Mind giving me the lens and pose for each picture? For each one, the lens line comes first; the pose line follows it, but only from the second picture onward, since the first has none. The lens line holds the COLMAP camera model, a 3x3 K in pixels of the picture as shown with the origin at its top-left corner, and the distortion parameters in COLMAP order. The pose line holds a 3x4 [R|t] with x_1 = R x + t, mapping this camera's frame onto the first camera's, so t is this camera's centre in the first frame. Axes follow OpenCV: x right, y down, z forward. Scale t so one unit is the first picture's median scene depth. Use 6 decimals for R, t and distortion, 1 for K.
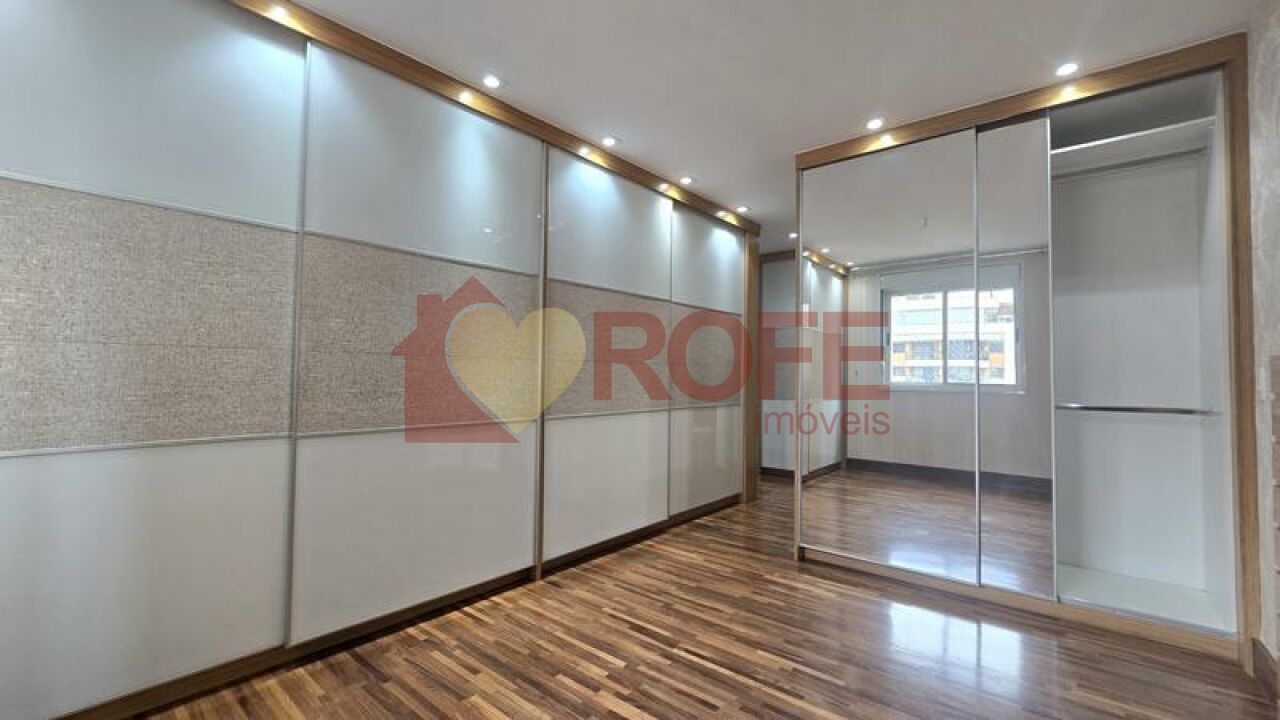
lens RADIAL K [[521.9, 0, 650.7], [0, 521.9, 354.8], [0, 0, 1]] dist [-0.007671, 0.002907]
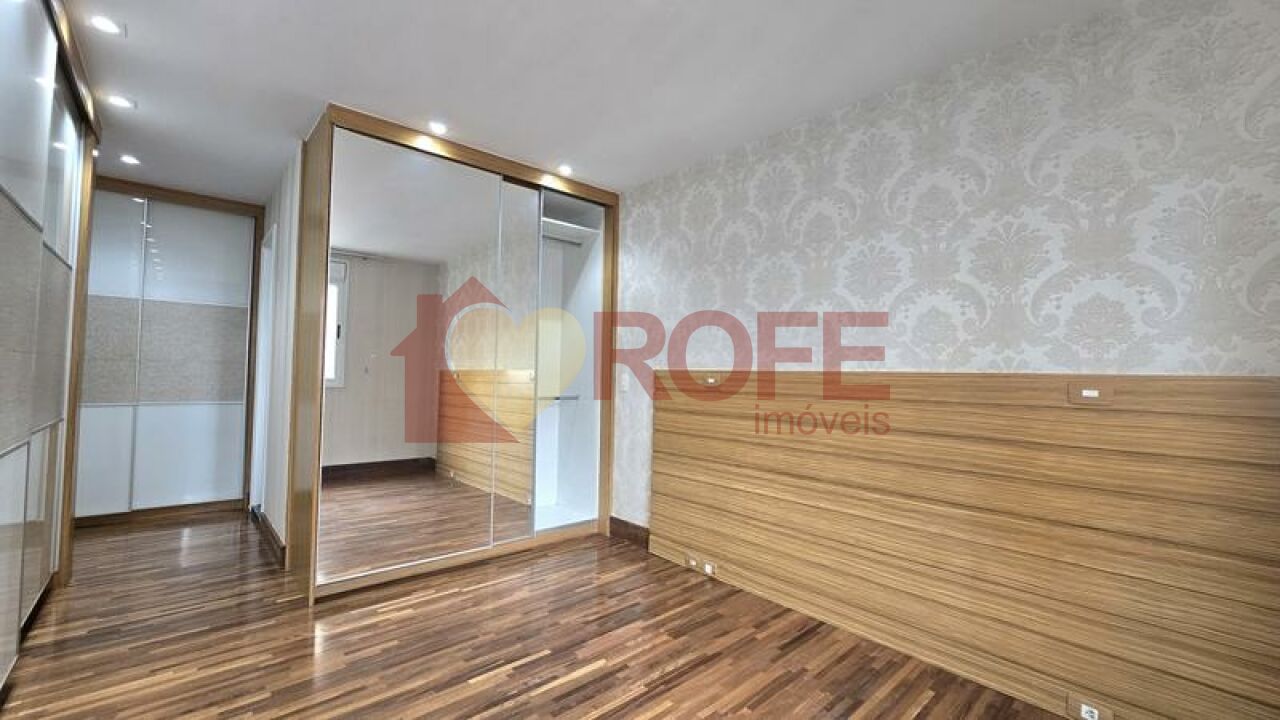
lens RADIAL K [[521.9, 0, 635.9], [0, 521.9, 359.4], [0, 0, 1]] dist [-0.007671, 0.002907]
pose [[0.154649, 0.023348, 0.987694, -0.558219], [-0.054788, 0.998385, -0.015022, -0.002136], [-0.986449, -0.051791, 0.155678, 0.496660]]
